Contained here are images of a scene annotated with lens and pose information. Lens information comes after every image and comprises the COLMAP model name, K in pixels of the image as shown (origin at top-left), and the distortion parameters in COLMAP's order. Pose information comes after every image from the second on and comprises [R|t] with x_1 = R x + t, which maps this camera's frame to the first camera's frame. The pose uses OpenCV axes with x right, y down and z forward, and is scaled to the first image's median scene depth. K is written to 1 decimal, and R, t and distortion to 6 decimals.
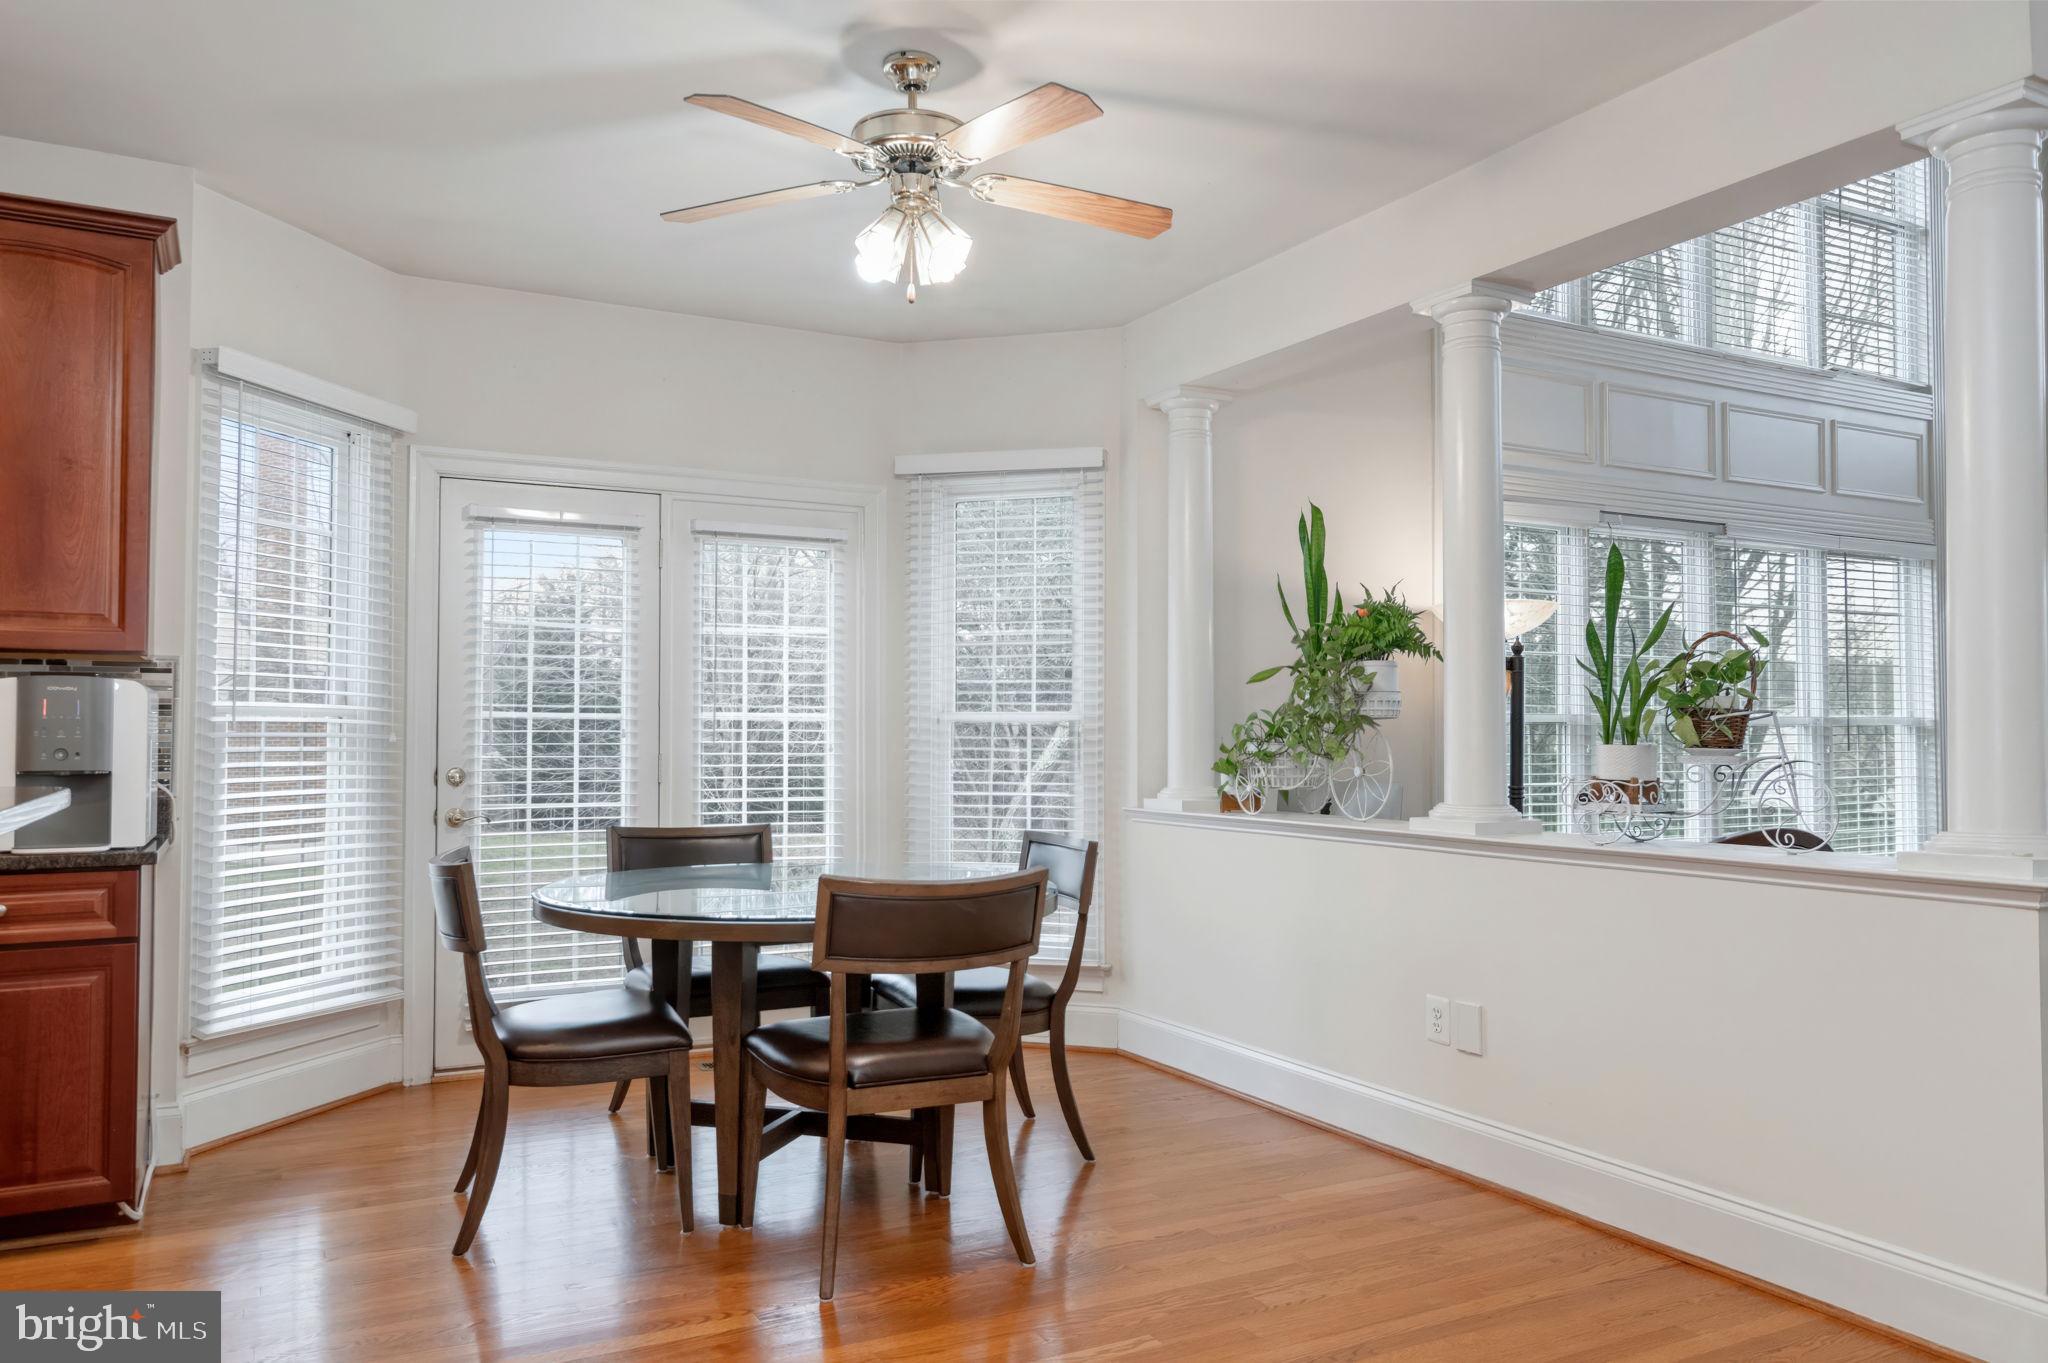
lens RADIAL K [[1334.6, 0, 1020.8], [0, 1334.6, 683.2], [0, 0, 1]] dist [0.007345, 0.002721]
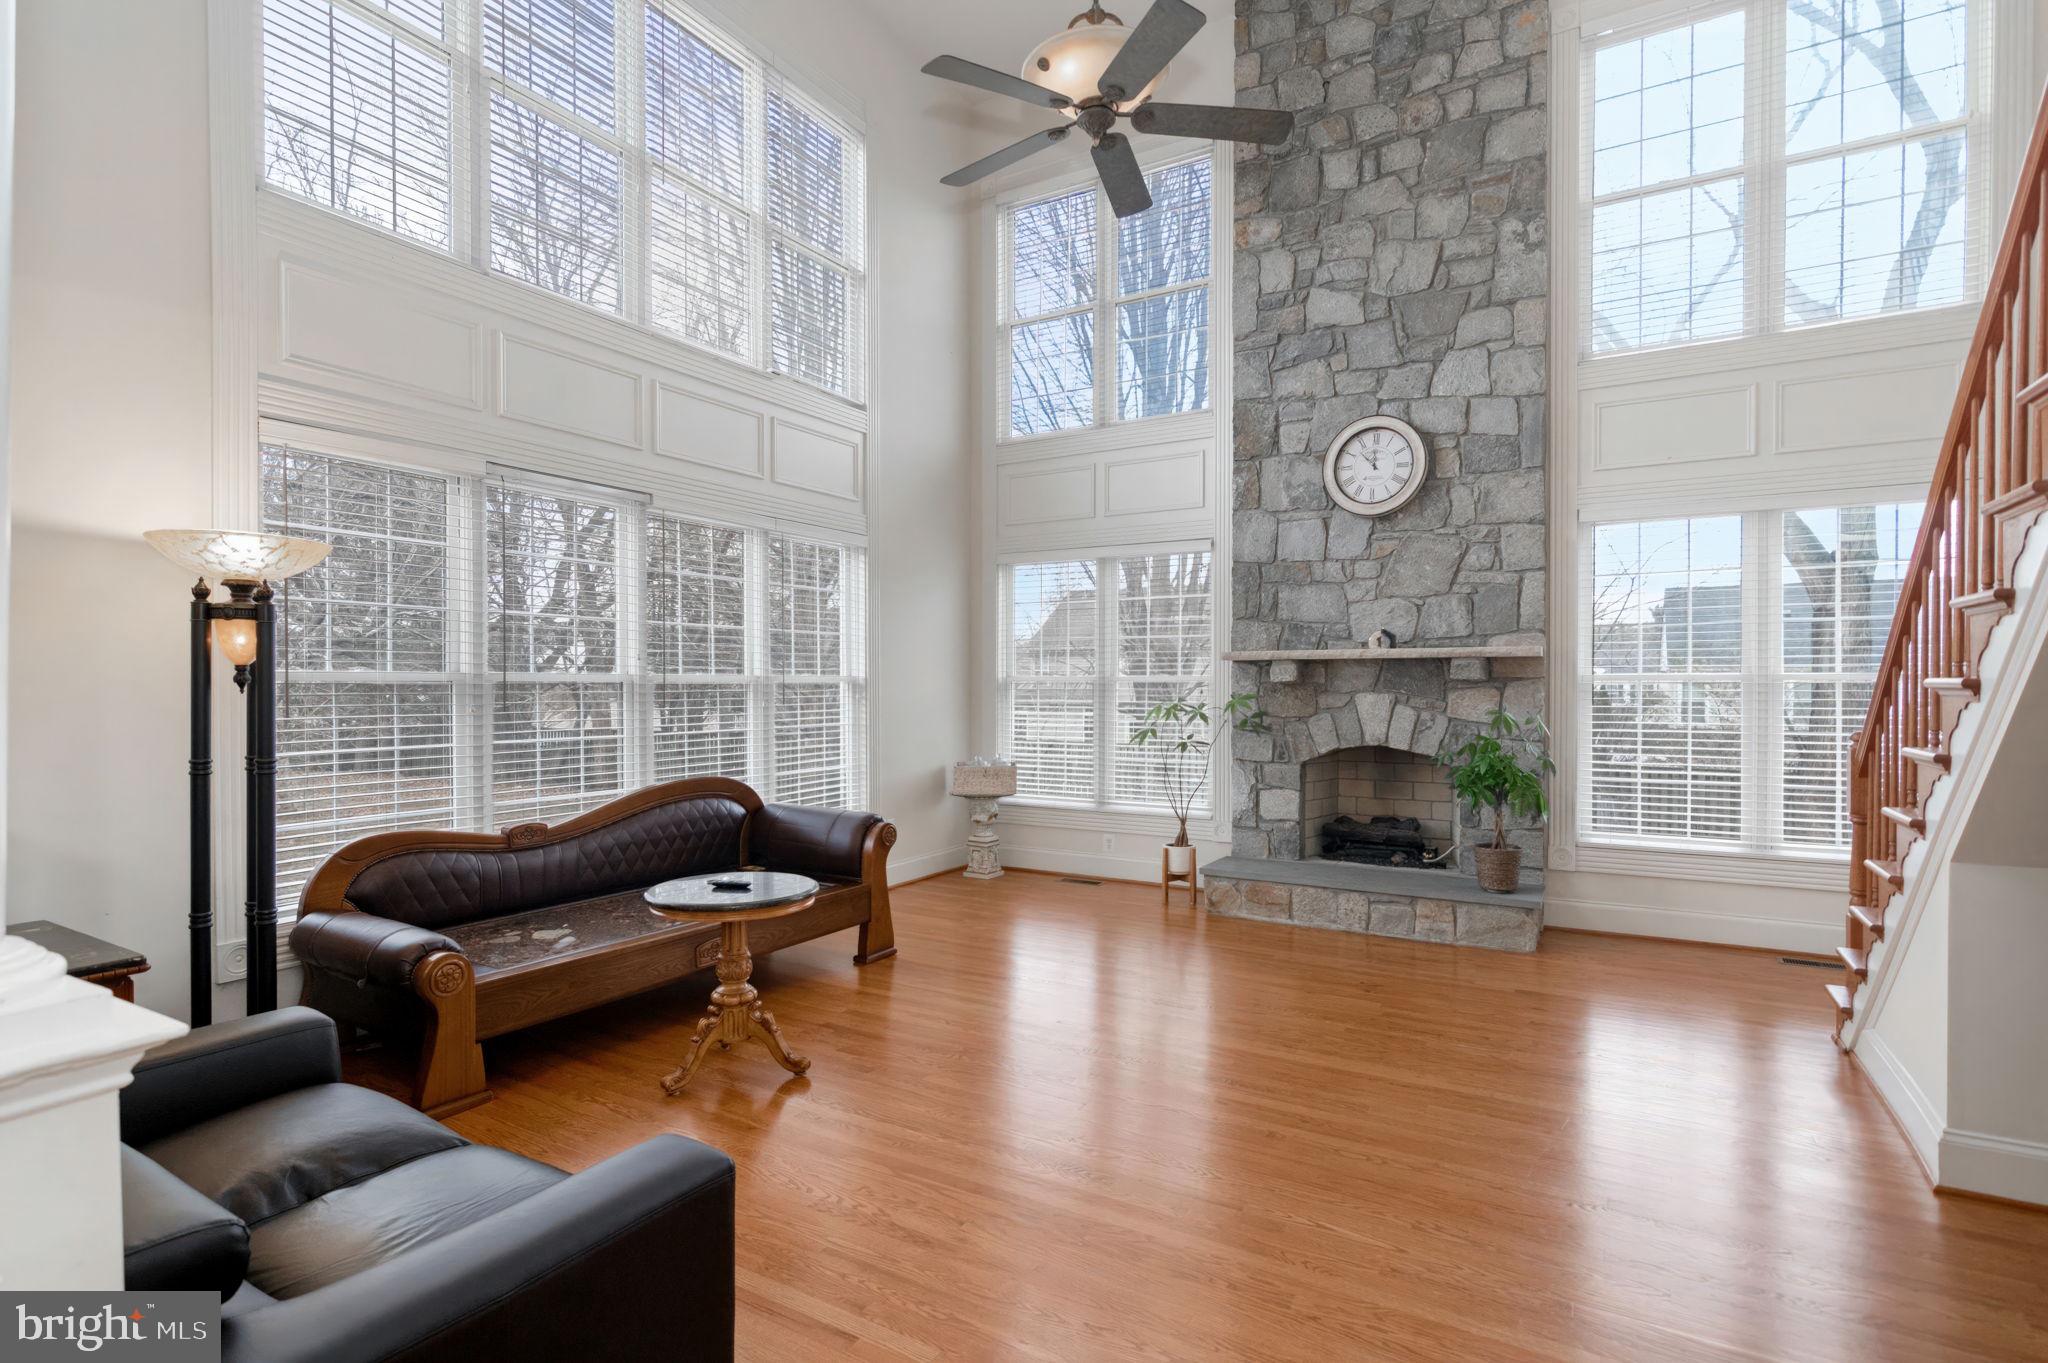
lens RADIAL K [[1026.6, 0, 1009.5], [0, 1026.6, 693.7], [0, 0, 1]] dist [0.001187, -0.000764]
pose [[0.840333, -0.008631, 0.542002, 0.279177], [-0.013084, 0.999259, 0.036197, 0.005477], [-0.541913, -0.037509, 0.839597, 0.133705]]
